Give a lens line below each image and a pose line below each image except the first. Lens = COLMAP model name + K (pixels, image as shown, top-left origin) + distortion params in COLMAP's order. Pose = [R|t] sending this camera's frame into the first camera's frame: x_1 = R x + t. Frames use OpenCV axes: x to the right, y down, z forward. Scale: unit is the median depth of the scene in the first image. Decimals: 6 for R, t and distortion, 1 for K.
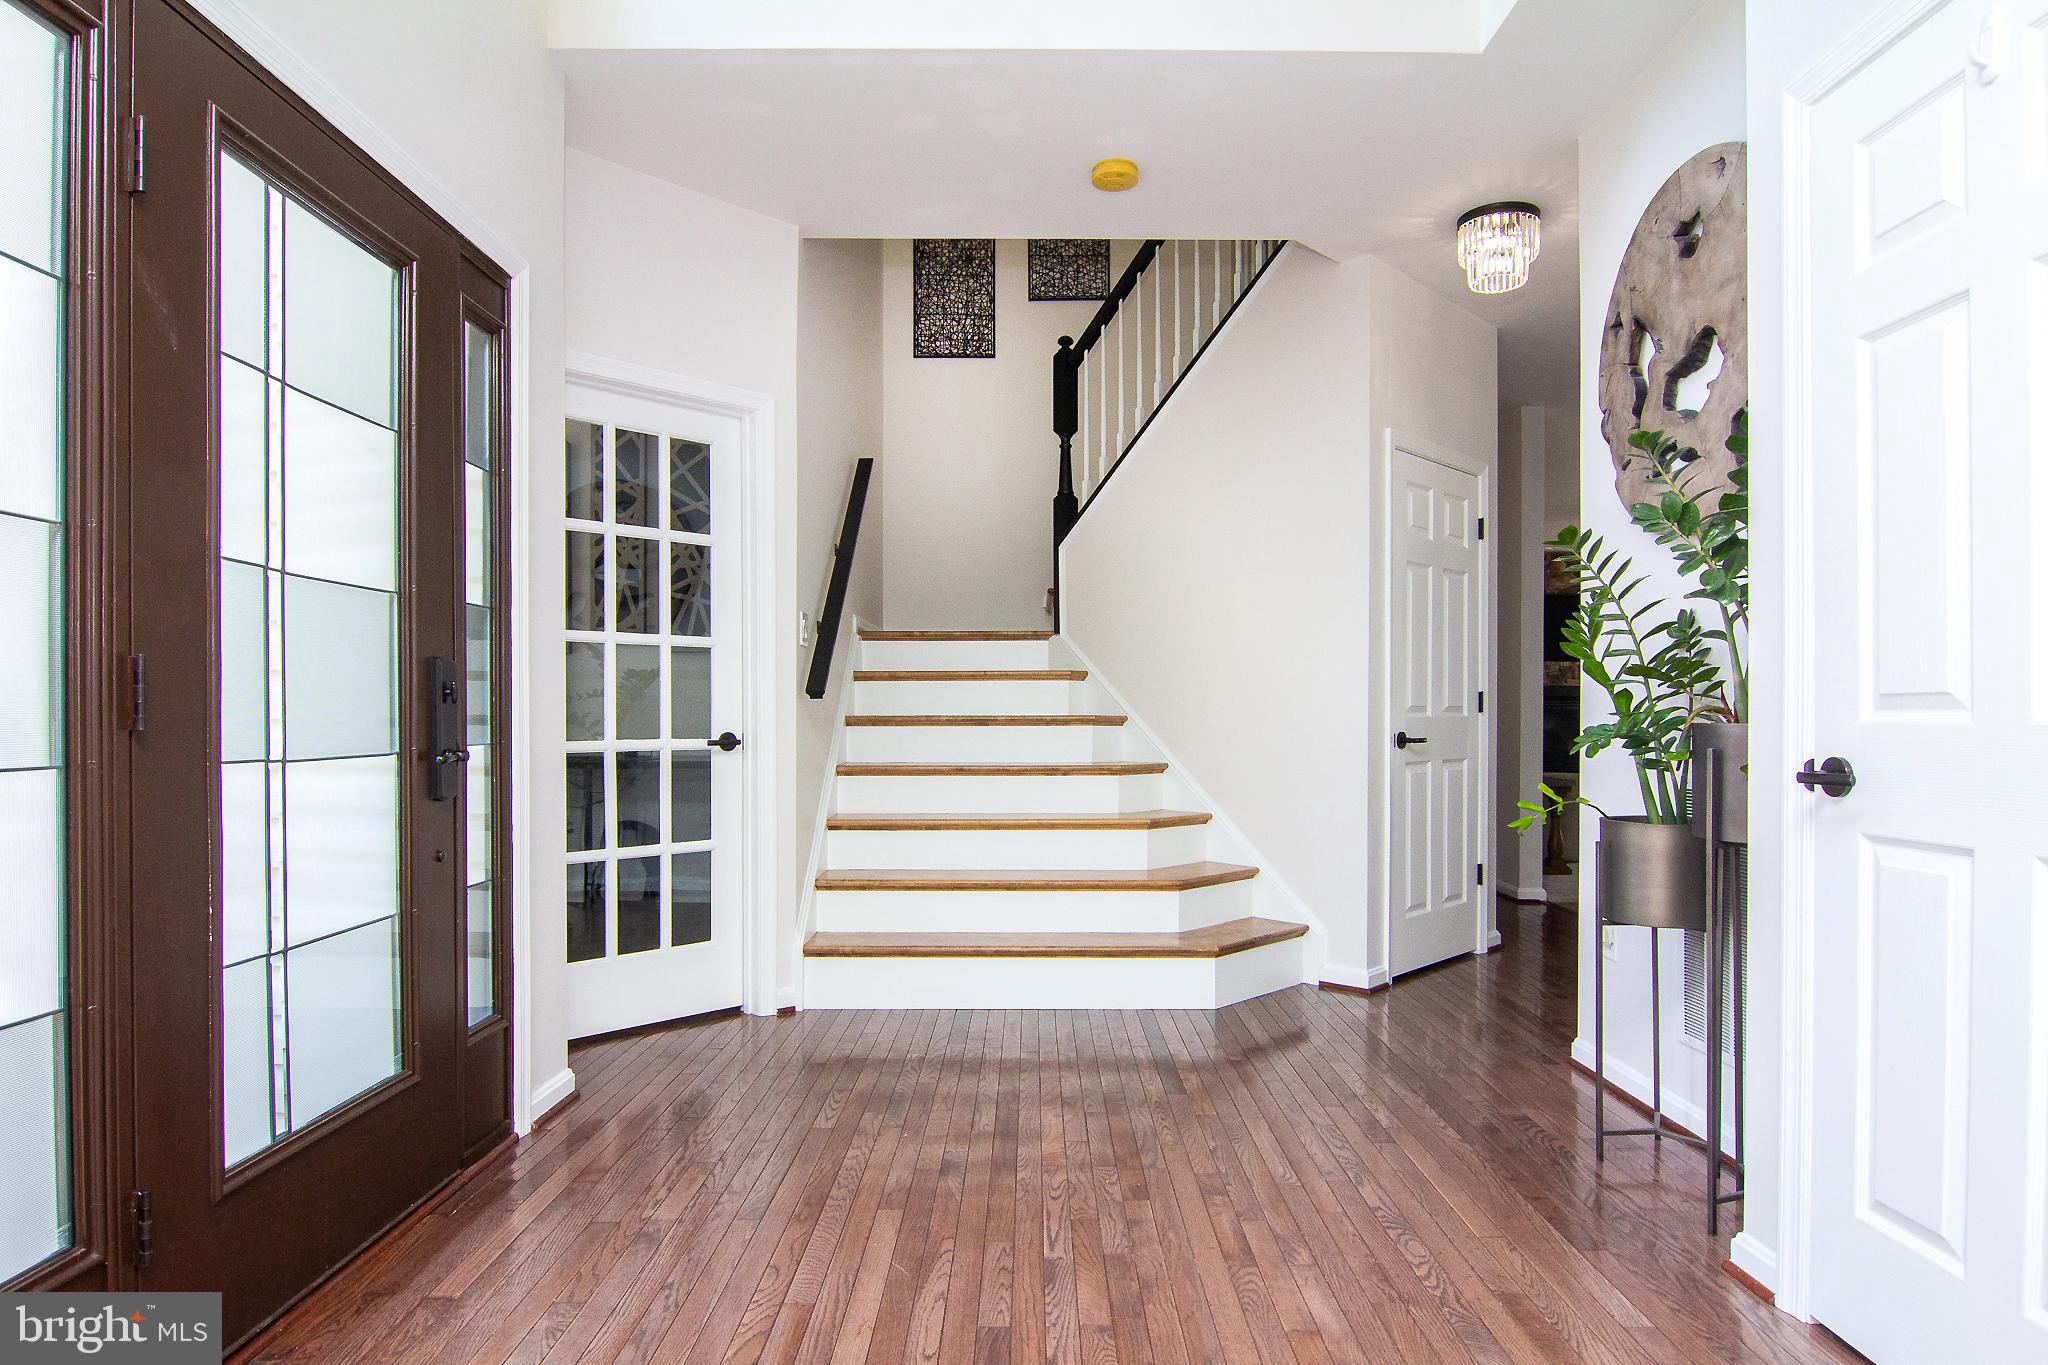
lens RADIAL K [[1198.6, 0, 1030.4], [0, 1198.6, 724.1], [0, 0, 1]] dist [-0.004434, -0.001350]
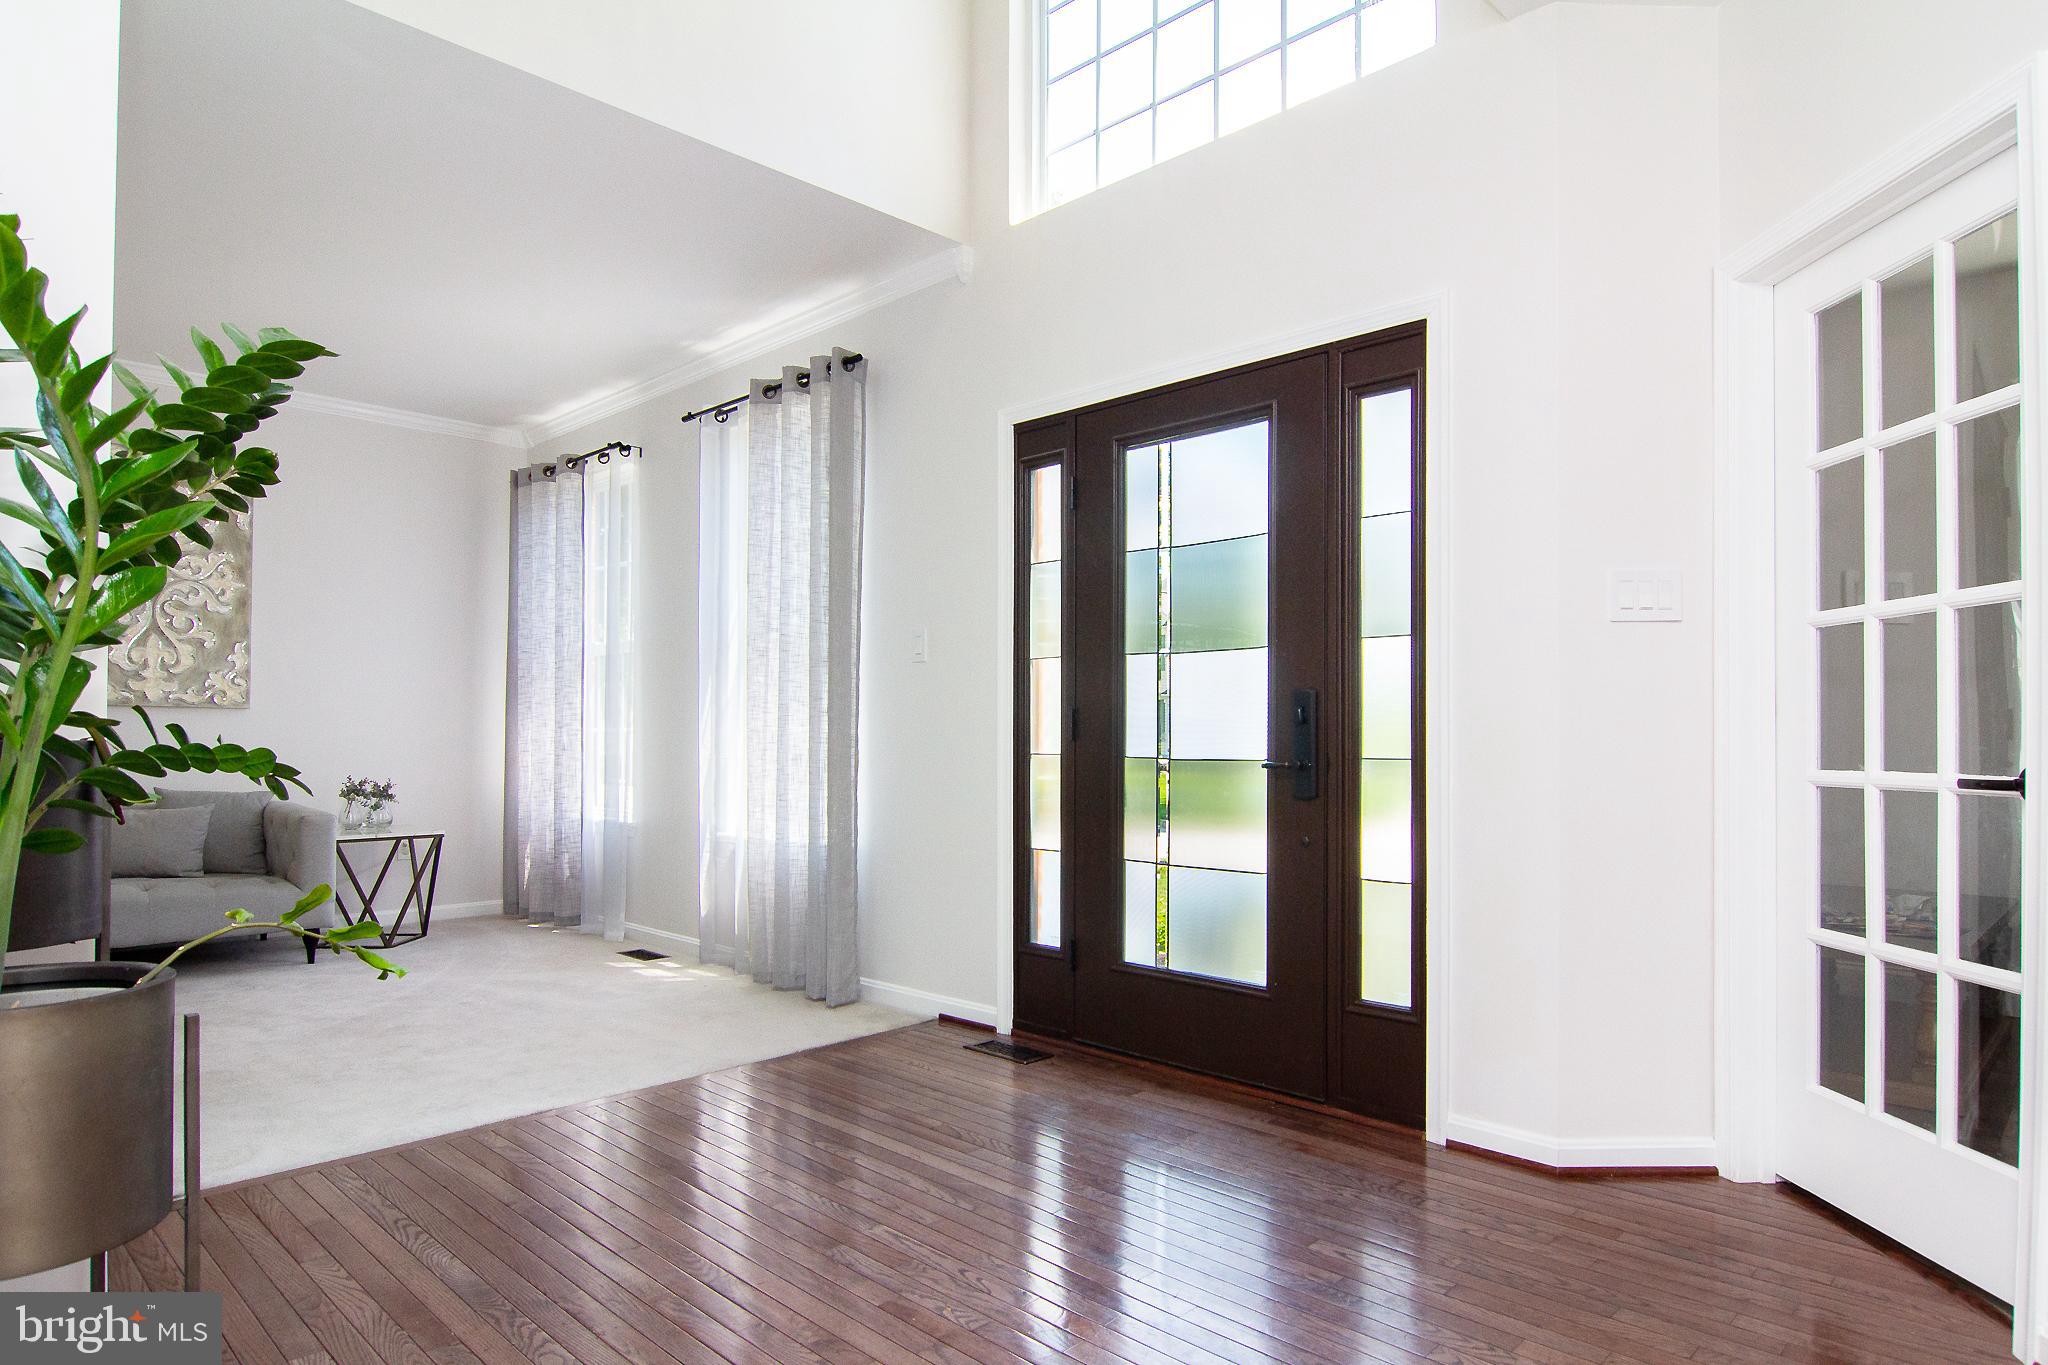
lens RADIAL K [[1198.6, 0, 1030.4], [0, 1198.6, 724.1], [0, 0, 1]] dist [-0.004434, -0.001350]
pose [[-0.702832, -0.006653, -0.711325, 0.734728], [-0.004698, 0.999978, -0.004710, -0.010481], [0.711340, 0.000031, -0.702848, 1.956614]]
